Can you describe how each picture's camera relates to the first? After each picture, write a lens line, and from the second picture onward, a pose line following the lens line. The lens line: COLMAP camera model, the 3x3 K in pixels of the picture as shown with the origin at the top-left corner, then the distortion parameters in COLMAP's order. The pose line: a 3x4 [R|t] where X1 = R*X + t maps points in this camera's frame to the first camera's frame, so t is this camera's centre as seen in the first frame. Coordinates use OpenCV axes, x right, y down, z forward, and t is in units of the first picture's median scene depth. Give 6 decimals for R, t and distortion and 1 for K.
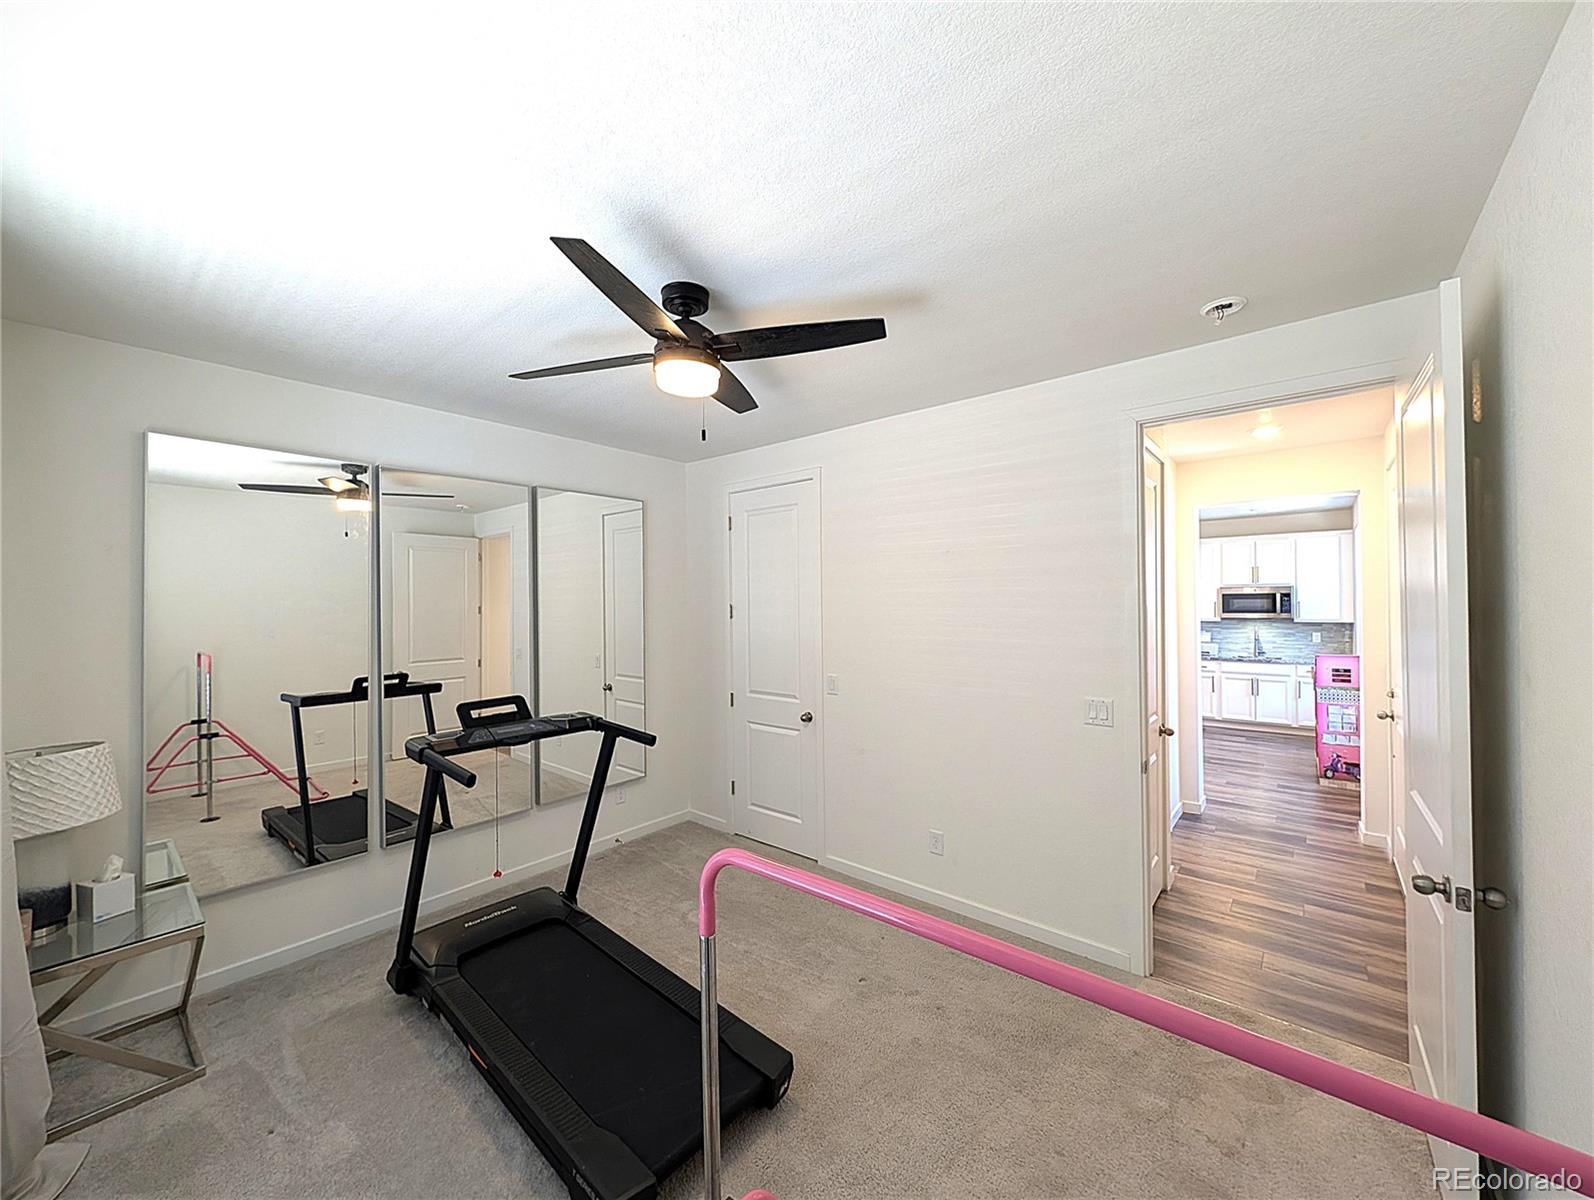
lens RADIAL K [[610.6, 0, 797.0], [0, 610.6, 600.0], [0, 0, 1]] dist [-0.000487, 0.000055]
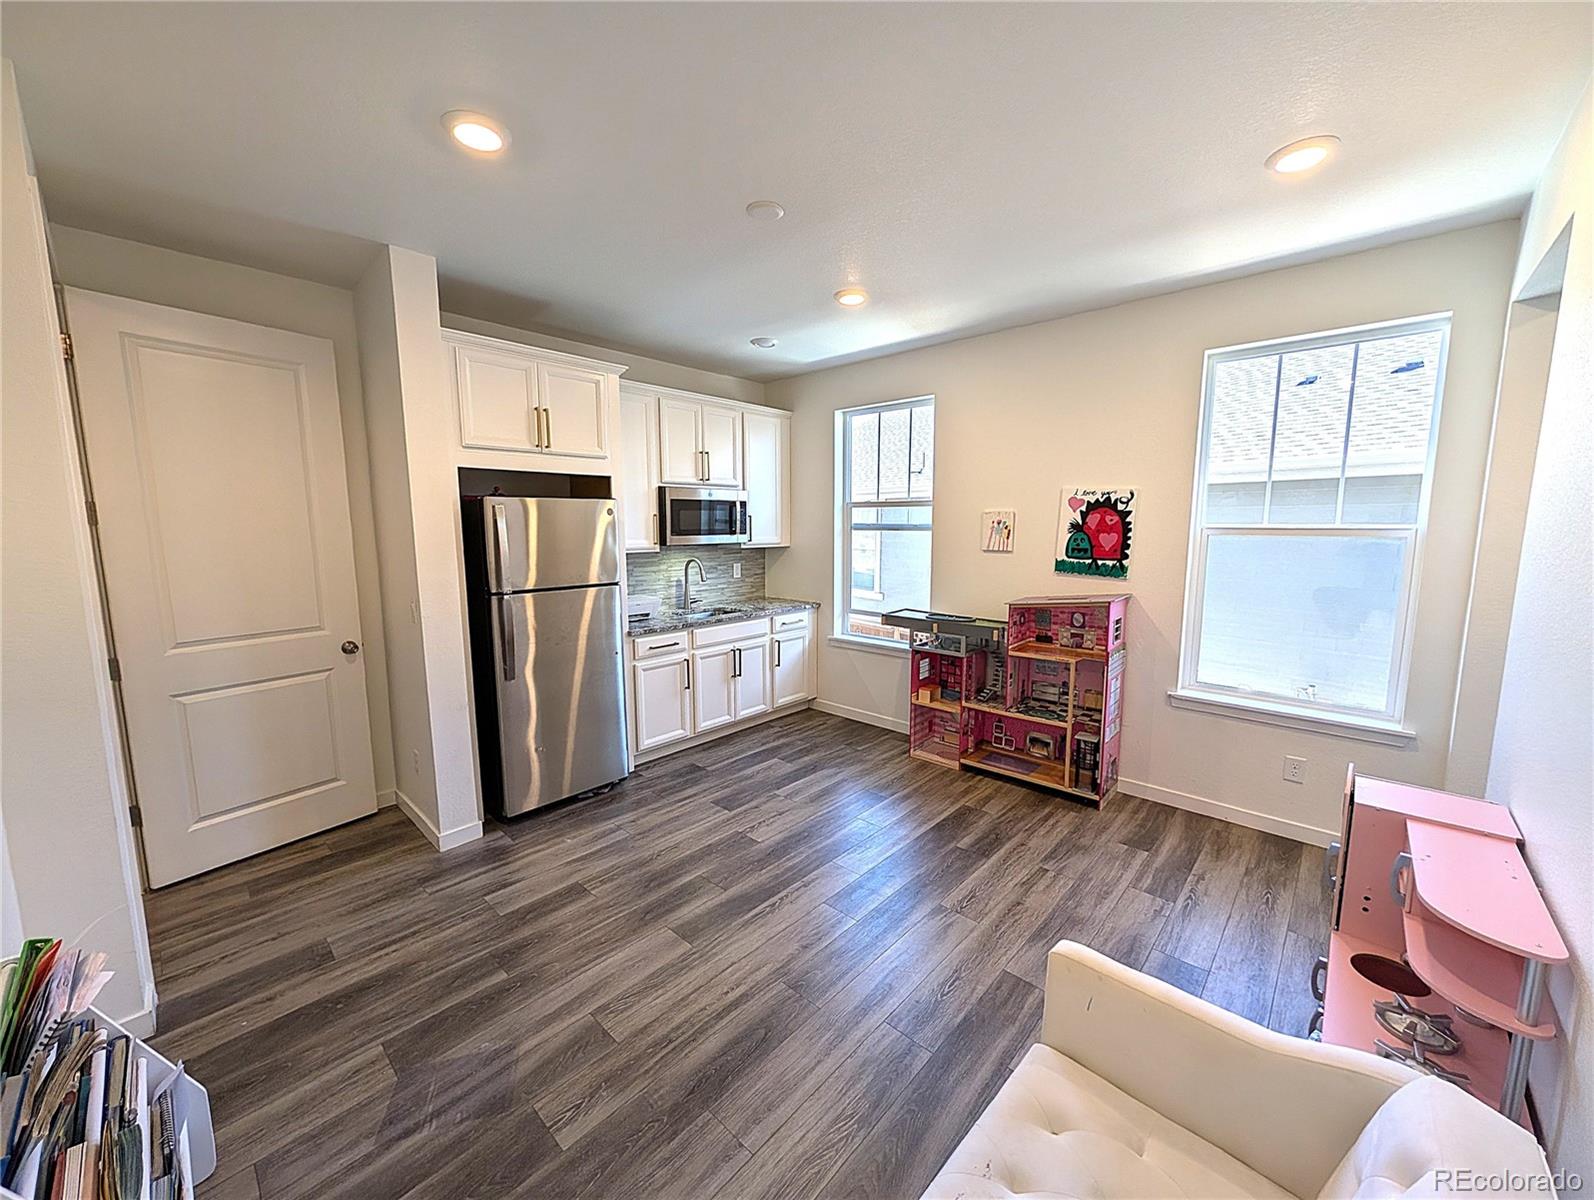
lens RADIAL K [[610.6, 0, 797.0], [0, 610.6, 600.0], [0, 0, 1]] dist [-0.000487, 0.000055]
pose [[0.044374, -0.114669, 0.992412, 0.189986], [-0.000811, 0.993386, 0.114818, 0.017082], [-0.999015, -0.005899, 0.043988, 0.931640]]
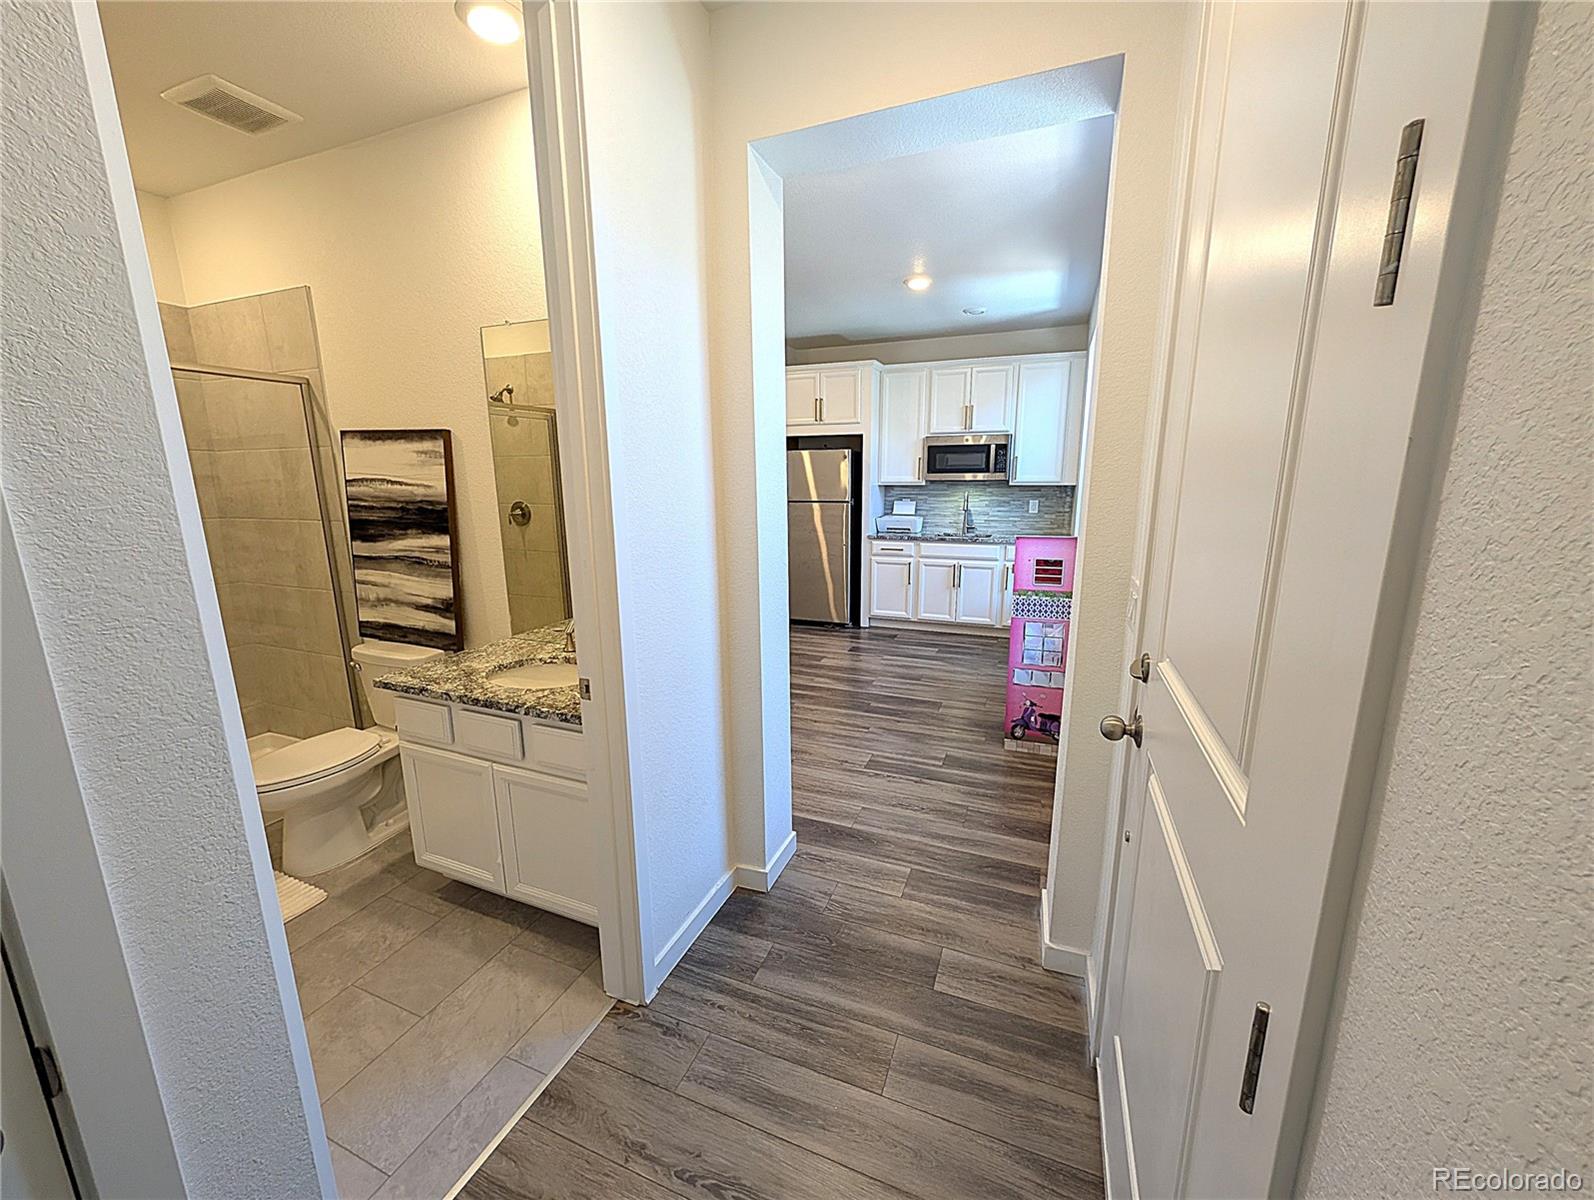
lens RADIAL K [[610.6, 0, 797.0], [0, 610.6, 600.0], [0, 0, 1]] dist [-0.000487, 0.000055]
pose [[0.950902, -0.058713, 0.303873, 0.351390], [-0.003470, 0.979757, 0.200162, 0.025681], [-0.309474, -0.191388, 0.931449, 0.381410]]
